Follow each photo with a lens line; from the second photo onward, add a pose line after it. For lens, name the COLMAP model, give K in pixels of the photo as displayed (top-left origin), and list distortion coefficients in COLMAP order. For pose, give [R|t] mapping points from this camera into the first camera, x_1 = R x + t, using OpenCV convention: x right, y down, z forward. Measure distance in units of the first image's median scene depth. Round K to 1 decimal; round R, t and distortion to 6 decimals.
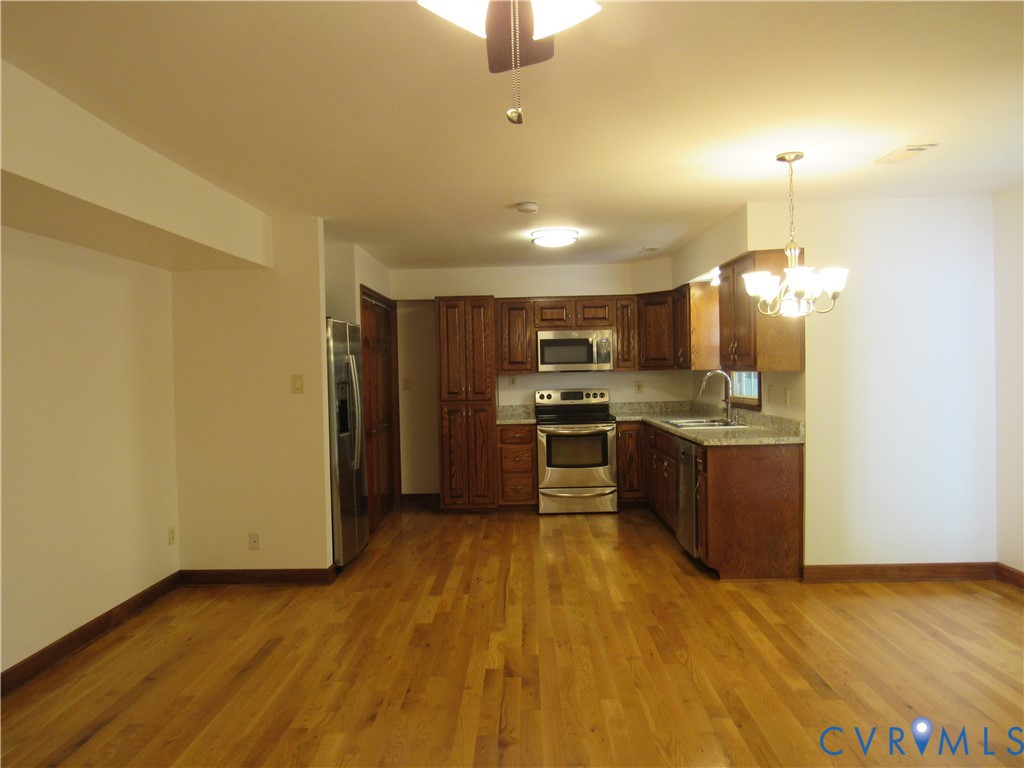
lens RADIAL K [[732.4, 0, 512.9], [0, 732.4, 385.3], [0, 0, 1]] dist [-0.026513, 0.000027]
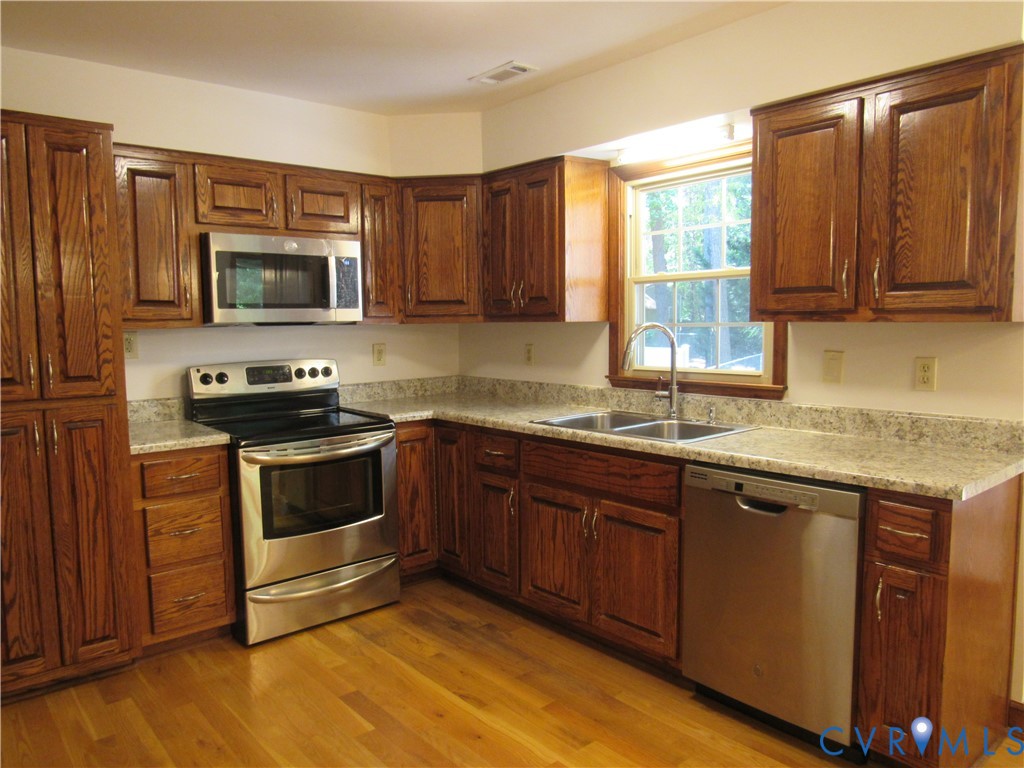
lens RADIAL K [[732.4, 0, 510.3], [0, 732.4, 384.2], [0, 0, 1]] dist [-0.026513, 0.000027]
pose [[0.743079, -0.045899, 0.667628, -0.131155], [0.009353, 0.998260, 0.058220, -0.006470], [-0.669138, -0.037018, 0.742215, 0.564375]]
